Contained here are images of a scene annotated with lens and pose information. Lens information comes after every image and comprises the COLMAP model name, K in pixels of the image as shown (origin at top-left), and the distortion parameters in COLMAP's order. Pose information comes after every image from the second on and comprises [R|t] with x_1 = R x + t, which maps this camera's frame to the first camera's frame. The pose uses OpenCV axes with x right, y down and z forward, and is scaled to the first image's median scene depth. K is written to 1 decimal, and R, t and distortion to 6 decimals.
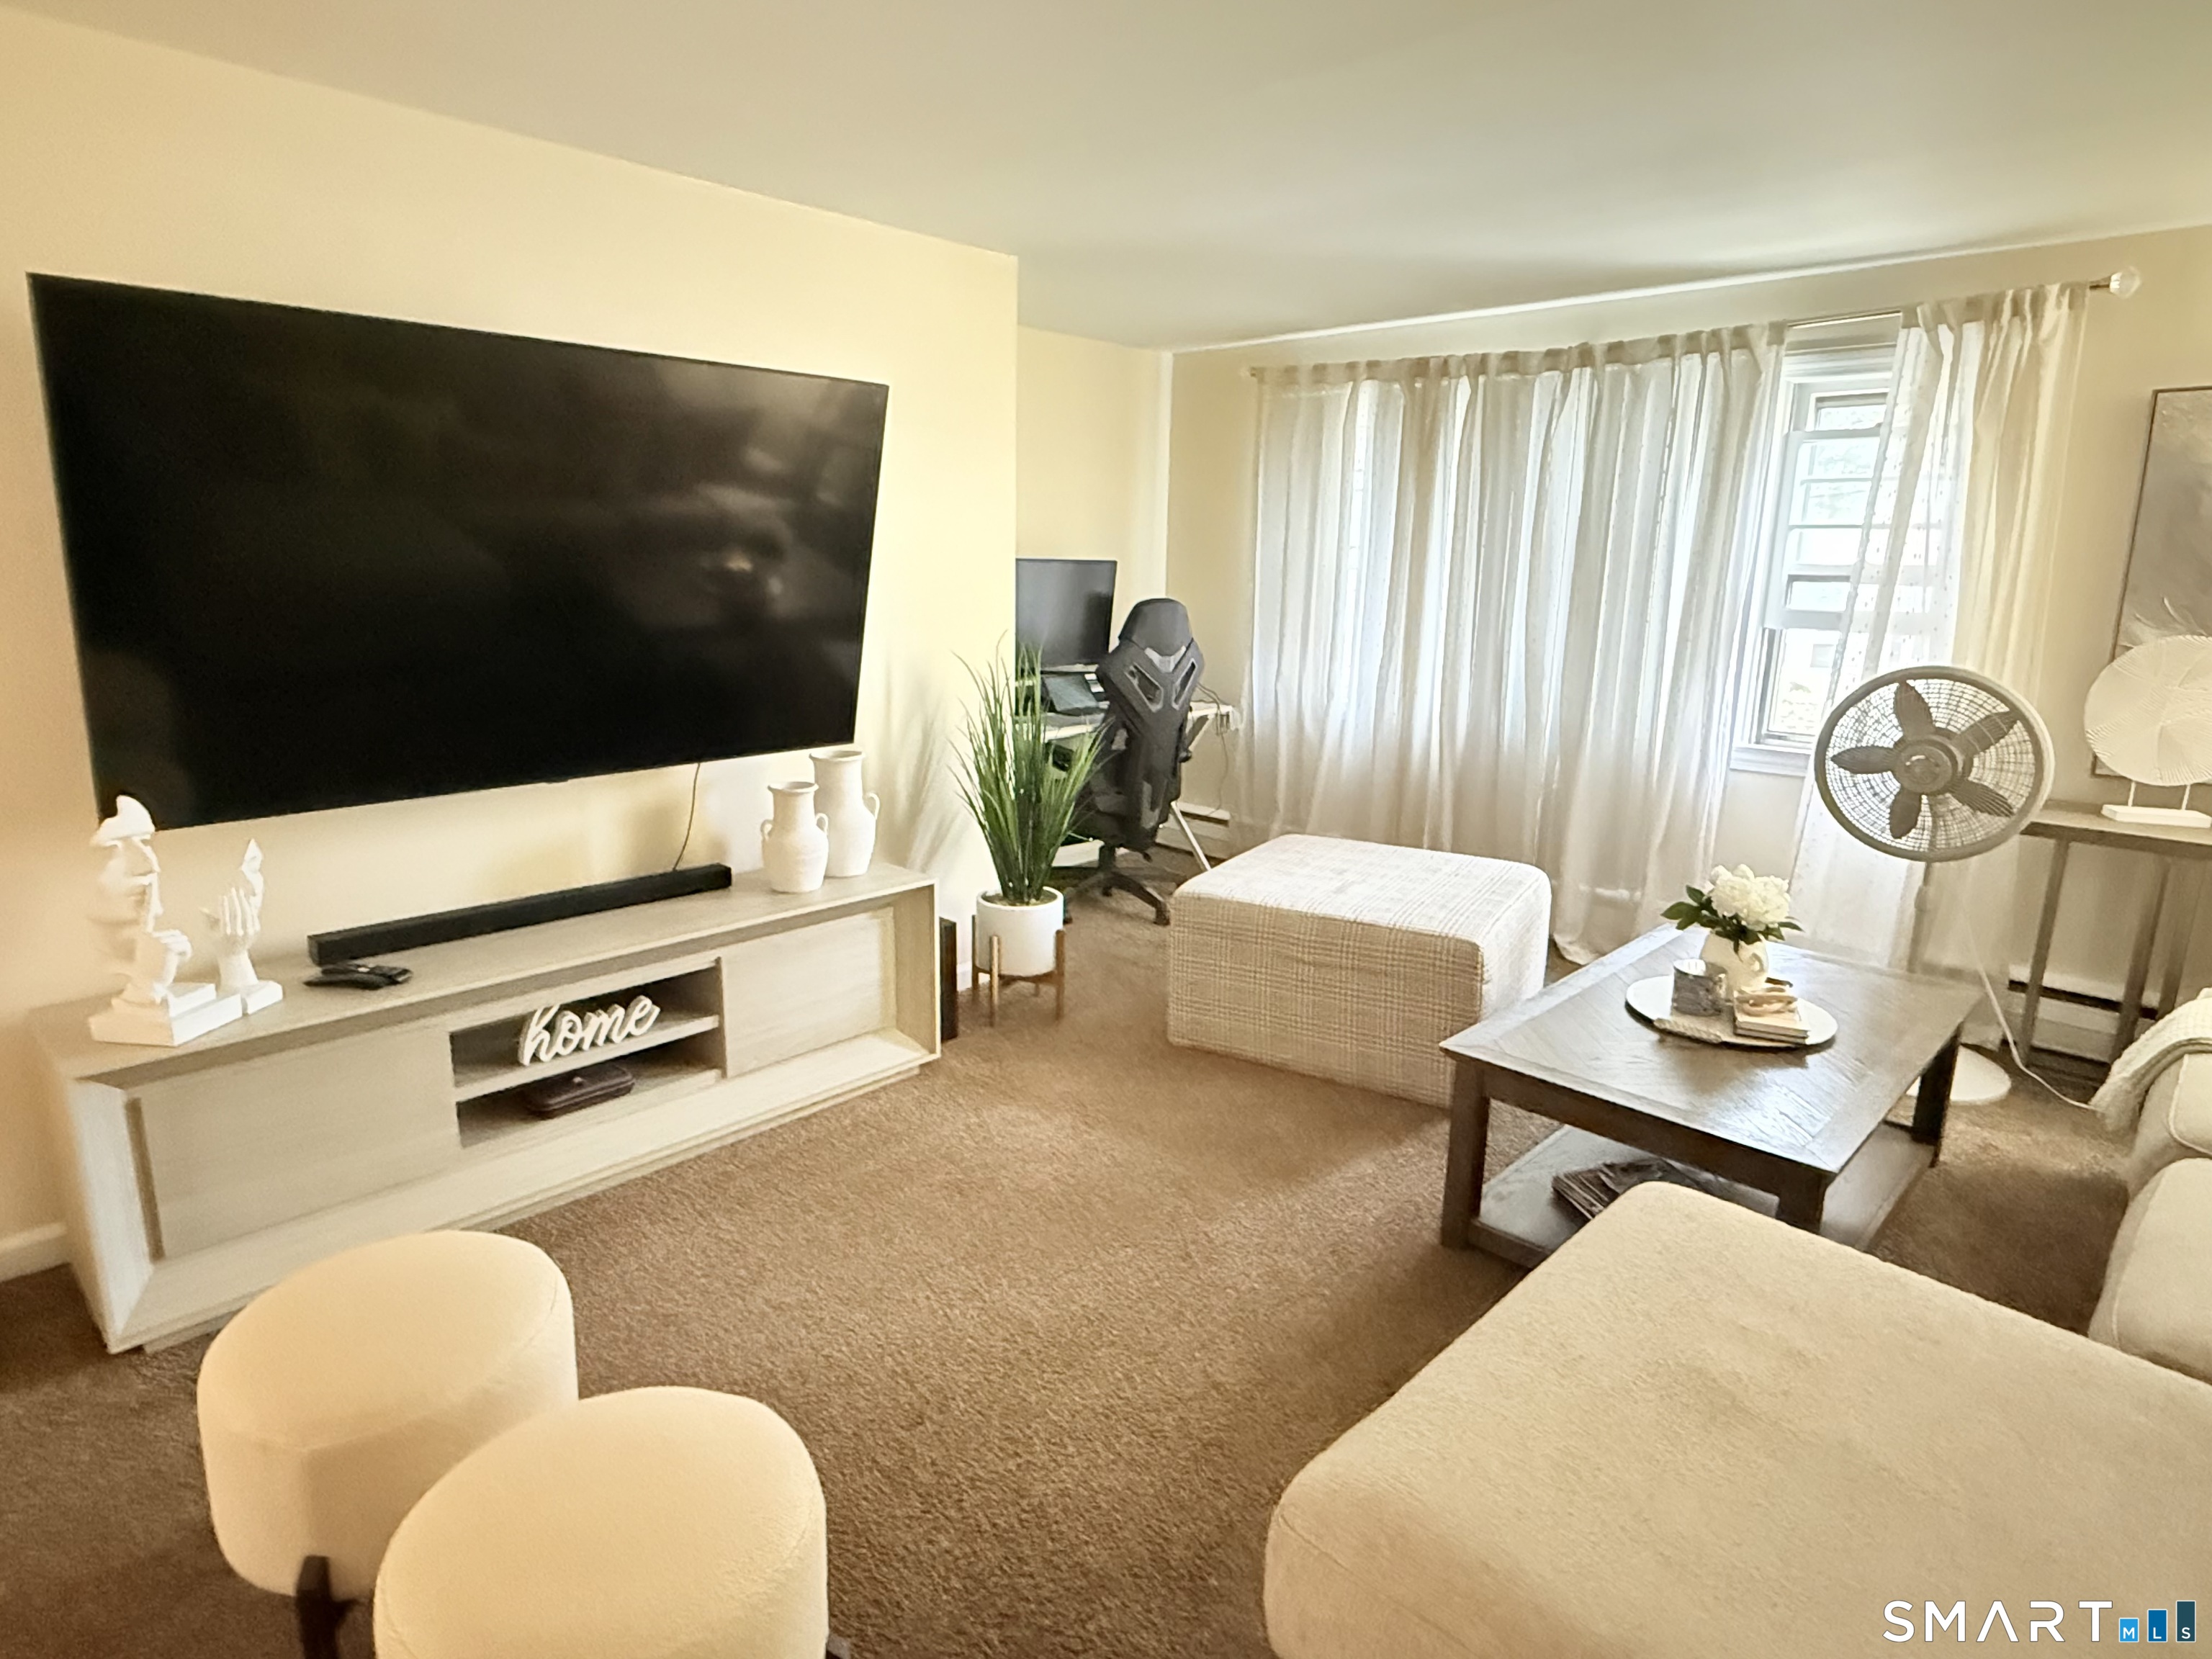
lens RADIAL K [[1238.9, 0, 1104.4], [0, 1238.9, 819.3], [0, 0, 1]] dist [0.004104, 0.001659]
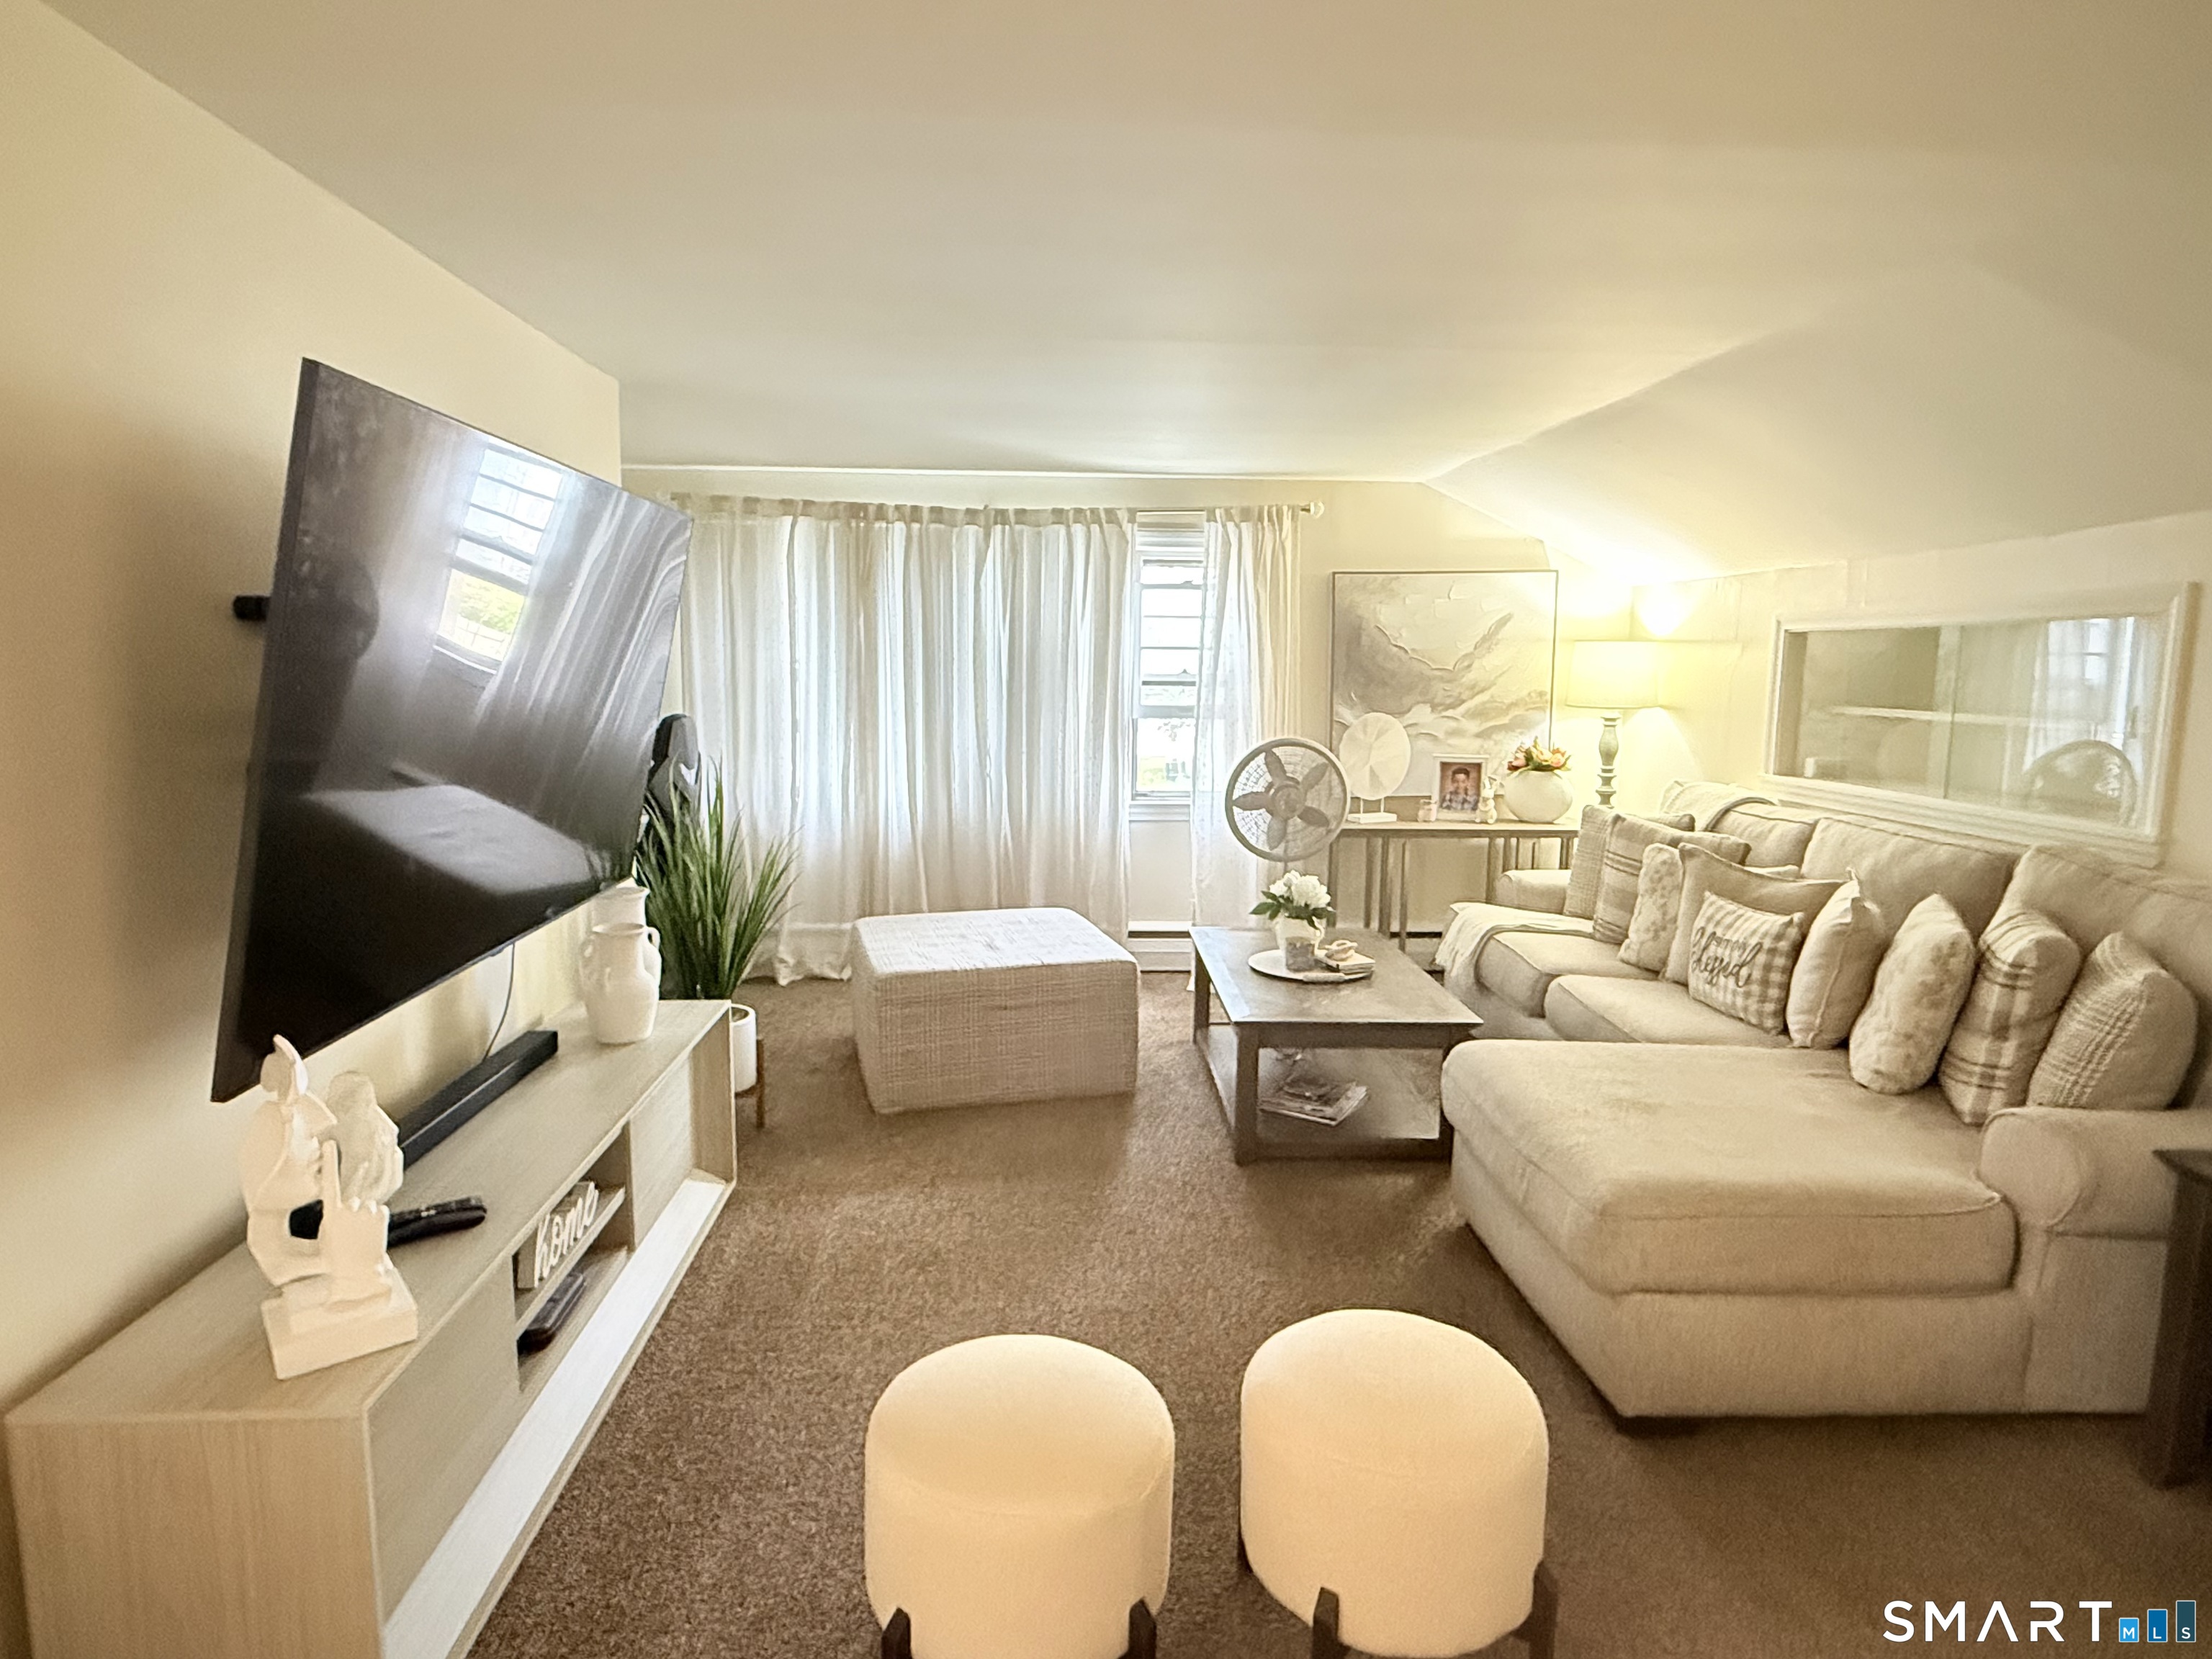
lens RADIAL K [[1238.9, 0, 1098.8], [0, 1238.9, 831.0], [0, 0, 1]] dist [0.004104, 0.001659]
pose [[0.690301, -0.107581, 0.715479, -0.578182], [0.153107, 0.988209, 0.000870, -0.040004], [-0.707137, 0.108945, 0.698634, 0.068507]]
